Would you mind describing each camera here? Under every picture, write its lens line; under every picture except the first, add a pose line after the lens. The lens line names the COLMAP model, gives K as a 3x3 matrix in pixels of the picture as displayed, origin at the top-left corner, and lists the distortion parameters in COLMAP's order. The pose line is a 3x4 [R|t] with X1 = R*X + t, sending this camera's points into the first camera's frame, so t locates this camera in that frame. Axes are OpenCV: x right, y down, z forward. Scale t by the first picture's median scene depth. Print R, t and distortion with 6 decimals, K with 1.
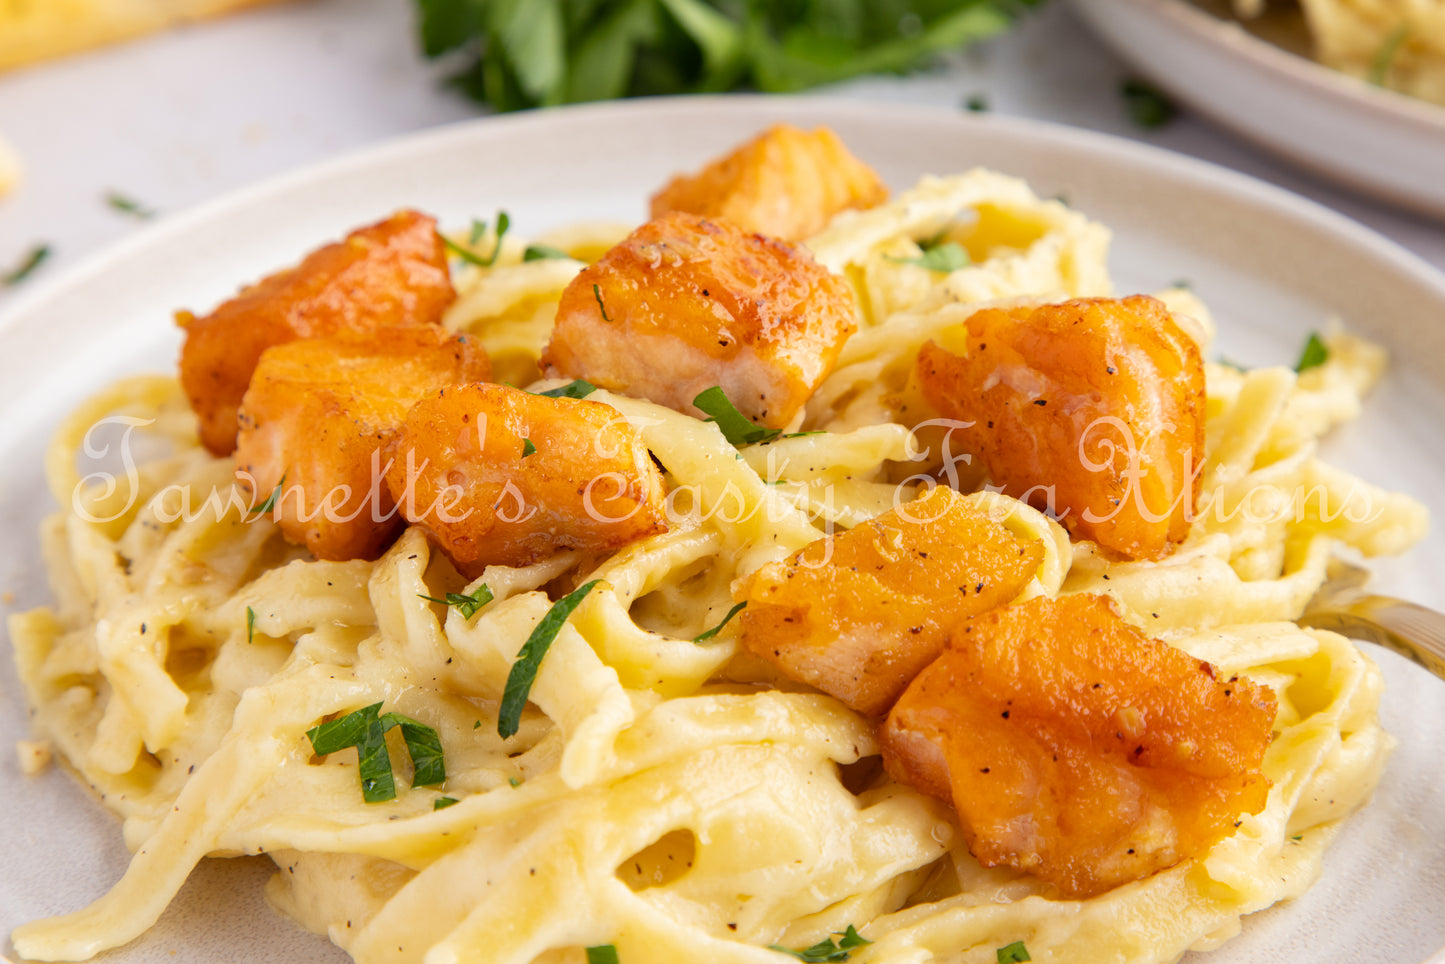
lens RADIAL K [[3635.5, 0, 728.0], [0, 3635.5, 484.3], [0, 0, 1]] dist [-0.065924, 0.000000]
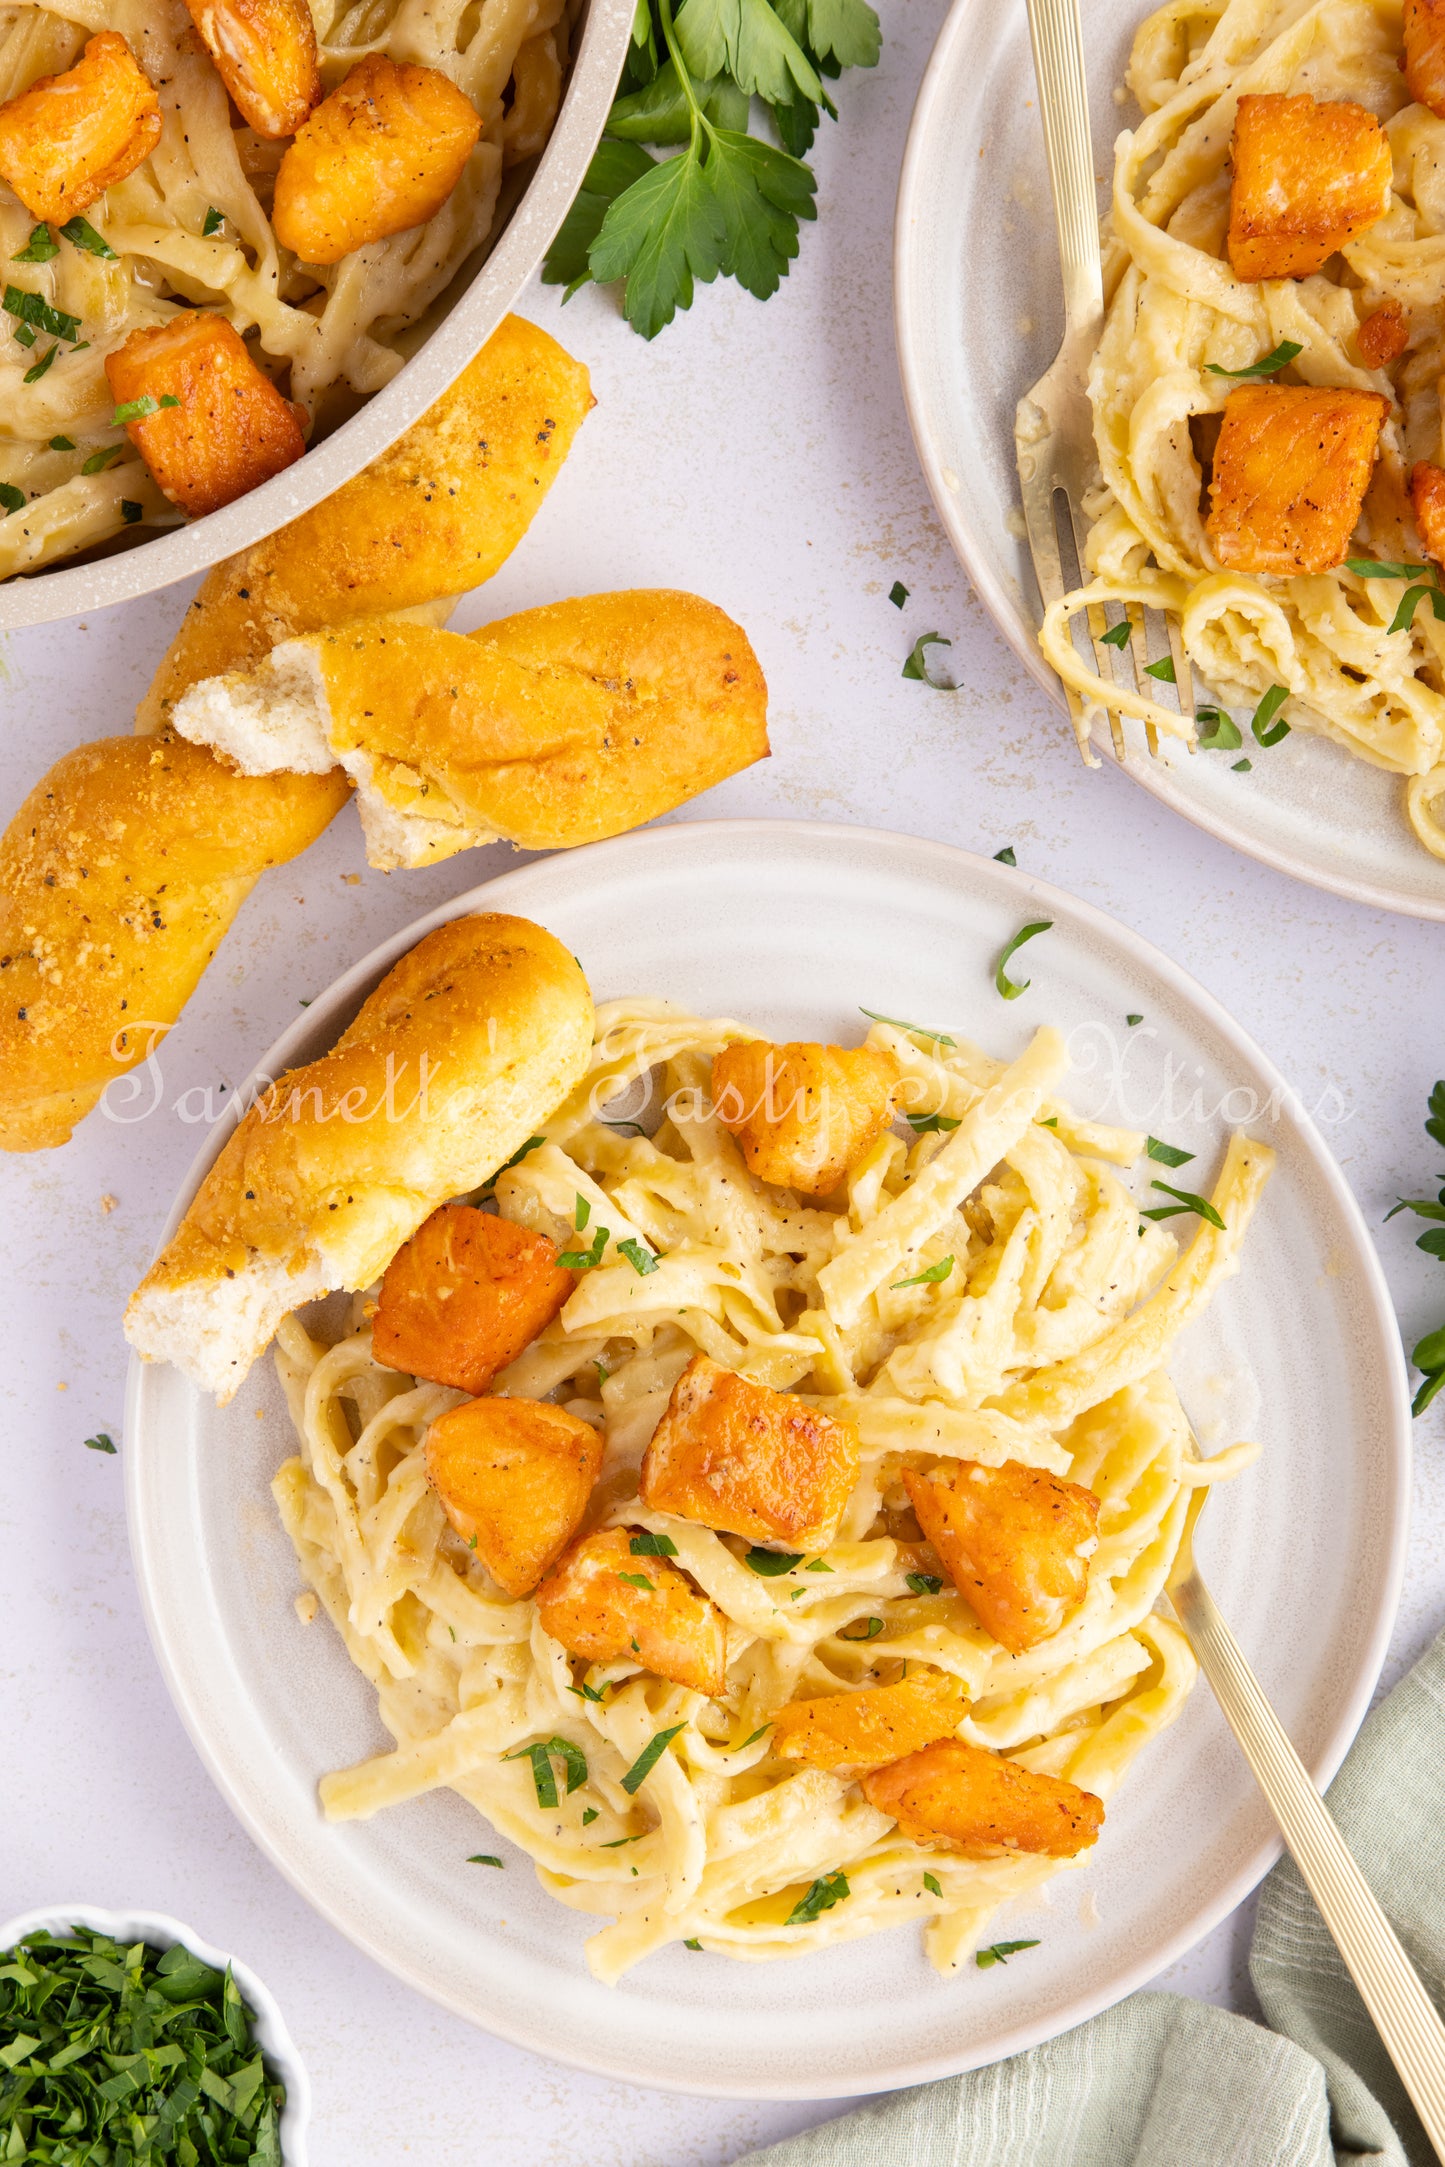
lens RADIAL K [[3990.3, 0, 722.2], [0, 3990.3, 1080.5], [0, 0, 1]] dist [0.003277, 0.000000]
pose [[0.999934, 0.011382, 0.001826, -0.024466], [-0.007799, 0.551267, 0.834292, -1.517137], [0.008490, -0.834251, 0.551320, 0.277856]]
